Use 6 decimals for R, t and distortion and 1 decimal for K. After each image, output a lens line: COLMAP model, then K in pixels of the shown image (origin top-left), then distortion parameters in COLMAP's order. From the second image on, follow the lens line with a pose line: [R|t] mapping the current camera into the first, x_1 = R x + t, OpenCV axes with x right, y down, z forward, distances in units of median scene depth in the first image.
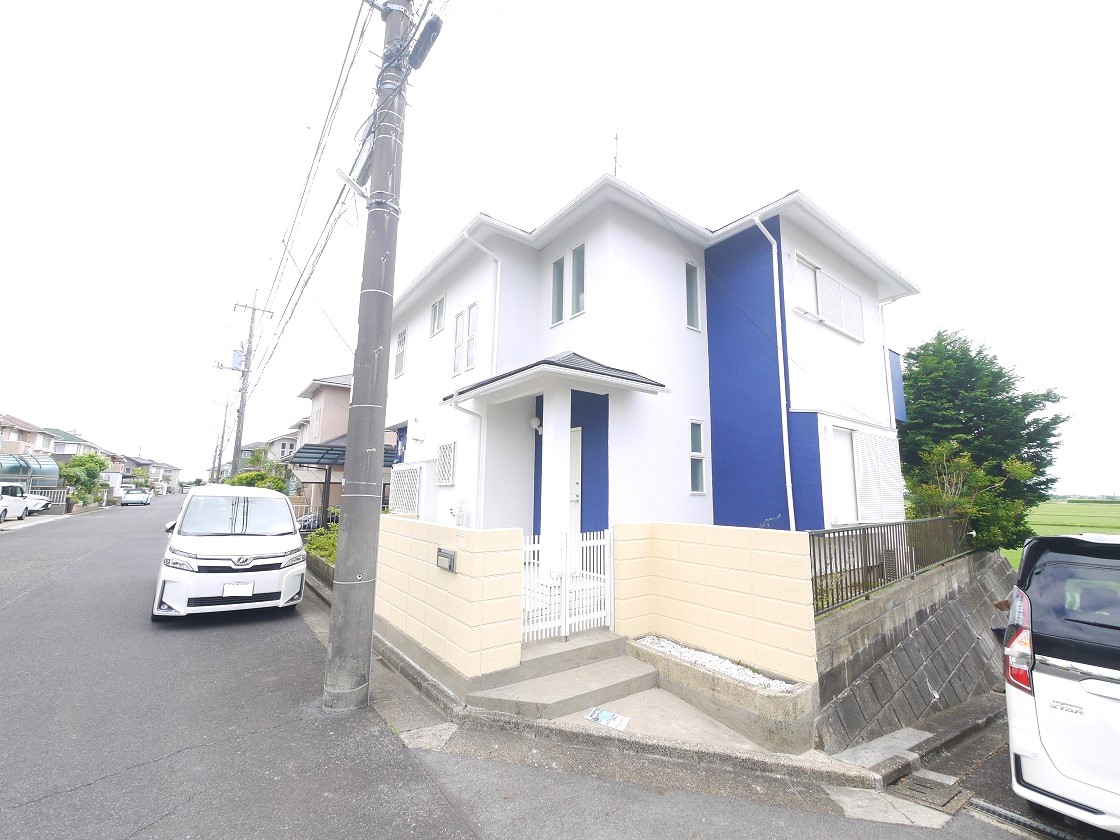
lens RADIAL K [[462.3, 0, 560.0], [0, 462.3, 420.0], [0, 0, 1]] dist [-0.005150, -0.000287]
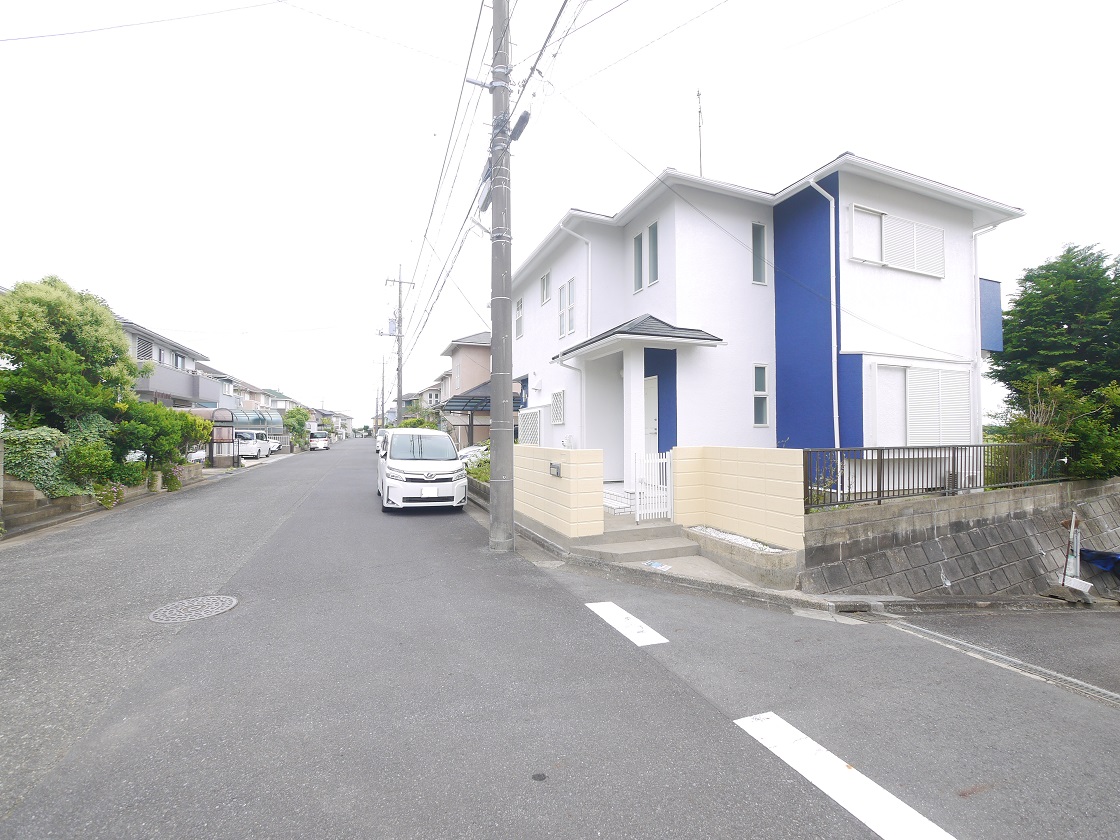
lens RADIAL K [[462.3, 0, 560.0], [0, 462.3, 420.0], [0, 0, 1]] dist [-0.005150, -0.000287]
pose [[0.966091, -0.023935, -0.257091, 0.113641], [0.056487, 0.991167, 0.119986, -0.031956], [0.251949, -0.130440, 0.958909, -0.305902]]
